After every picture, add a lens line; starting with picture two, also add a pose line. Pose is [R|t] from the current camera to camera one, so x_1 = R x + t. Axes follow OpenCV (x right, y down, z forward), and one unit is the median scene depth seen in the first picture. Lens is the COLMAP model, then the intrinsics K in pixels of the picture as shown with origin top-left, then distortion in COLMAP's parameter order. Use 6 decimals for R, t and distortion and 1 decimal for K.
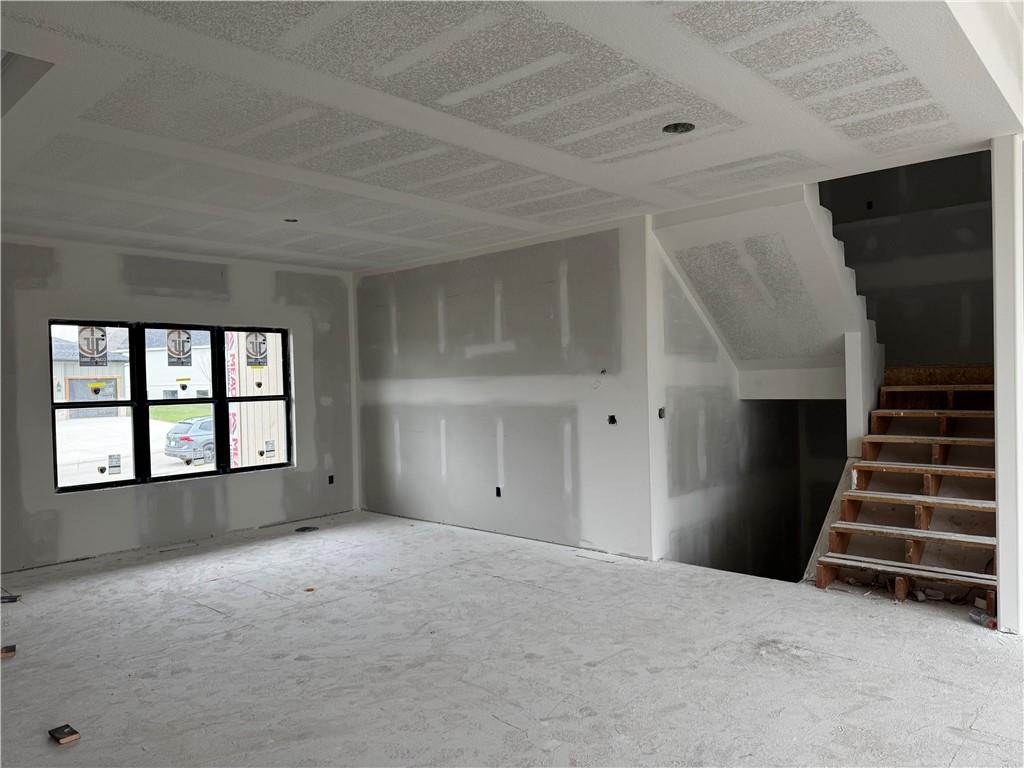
lens RADIAL K [[710.3, 0, 514.8], [0, 710.3, 391.4], [0, 0, 1]] dist [0.103631, -0.157375]
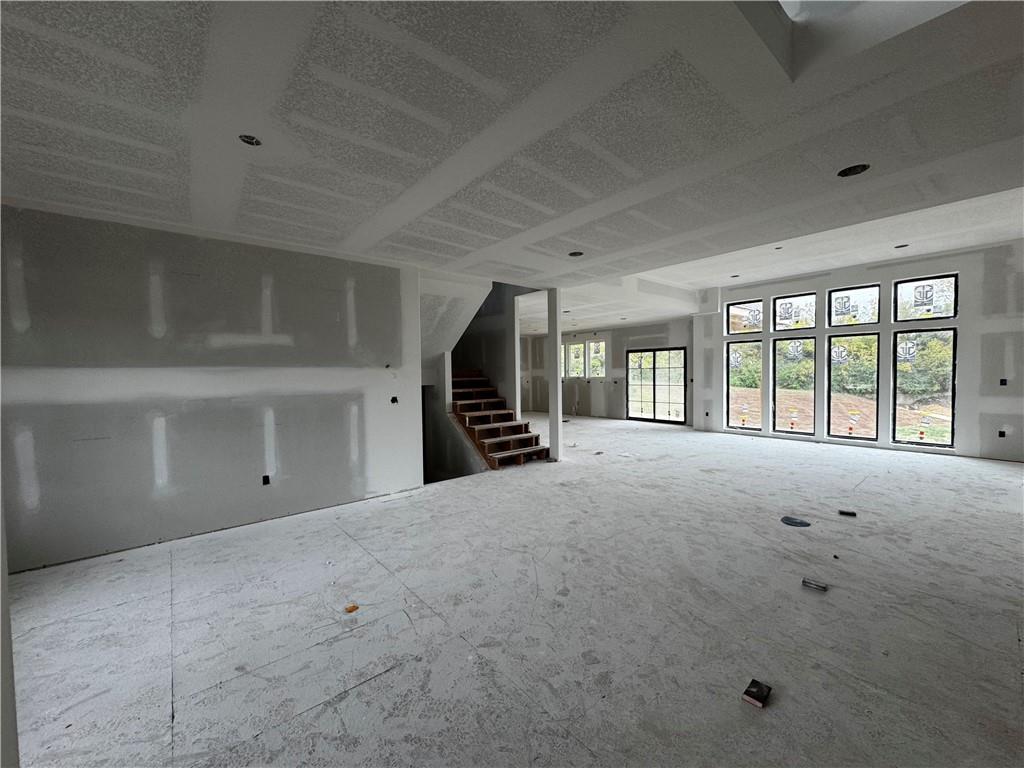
lens RADIAL K [[409.6, 0, 512.0], [0, 409.6, 384.0], [0, 0, 1]] dist [-0.001491, -0.000511]
pose [[0.132193, -0.003918, 0.991216, -0.655243], [0.026878, 0.999639, 0.000367, 0.014222], [-0.990860, 0.026594, 0.132250, 0.661107]]
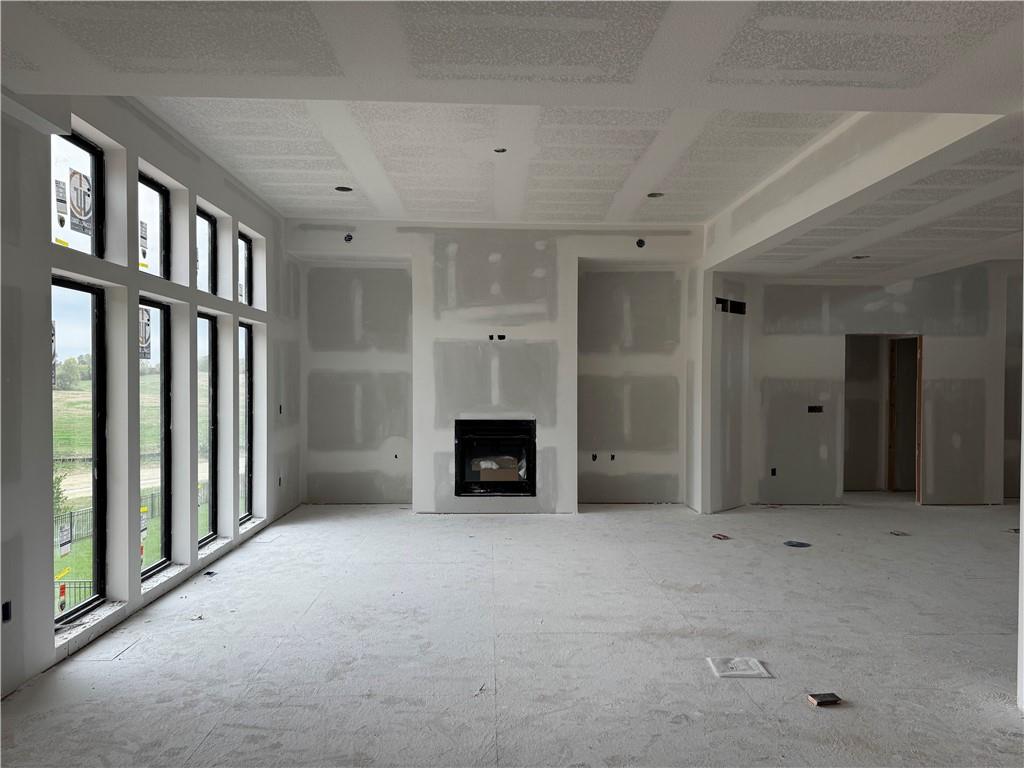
lens RADIAL K [[710.3, 0, 514.8], [0, 710.3, 391.4], [0, 0, 1]] dist [0.103631, -0.157375]
pose [[-0.714324, 0.029578, -0.699190, 1.155283], [0.000960, 0.999147, 0.041287, -0.043049], [0.699814, 0.028821, -0.713743, 0.800817]]
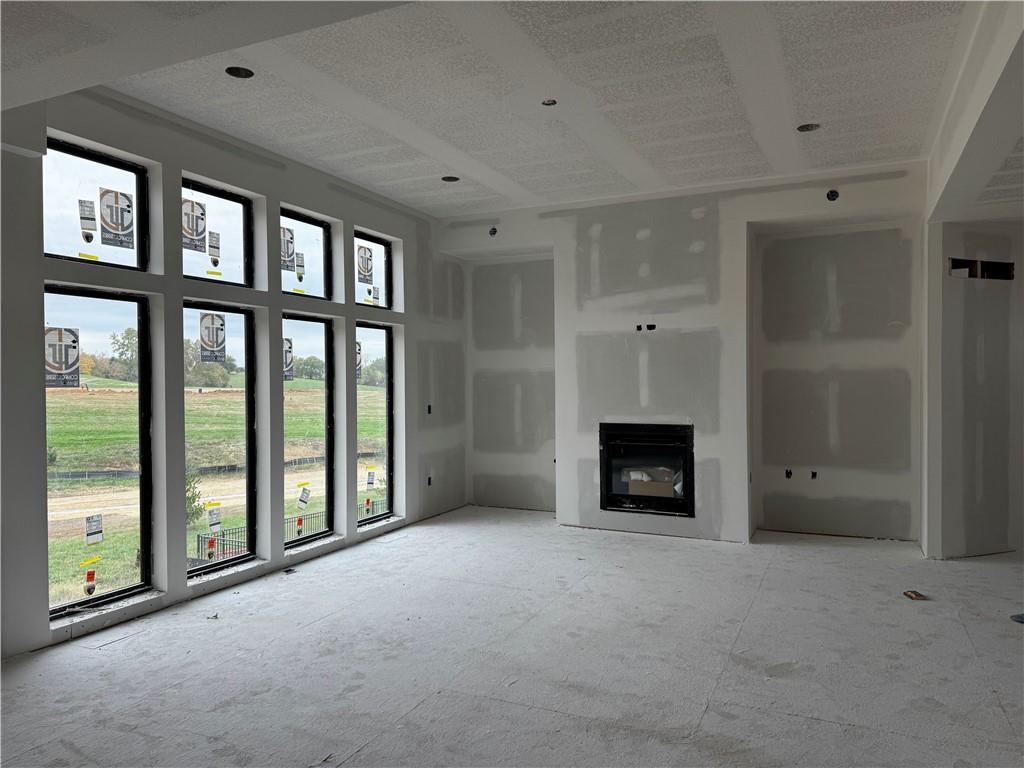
lens RADIAL K [[710.3, 0, 514.8], [0, 710.3, 391.4], [0, 0, 1]] dist [0.103631, -0.157375]
pose [[-0.953540, 0.033961, -0.299345, 0.781845], [0.023915, 0.999023, 0.037161, -0.034506], [0.300315, 0.028276, -0.953421, 0.855553]]
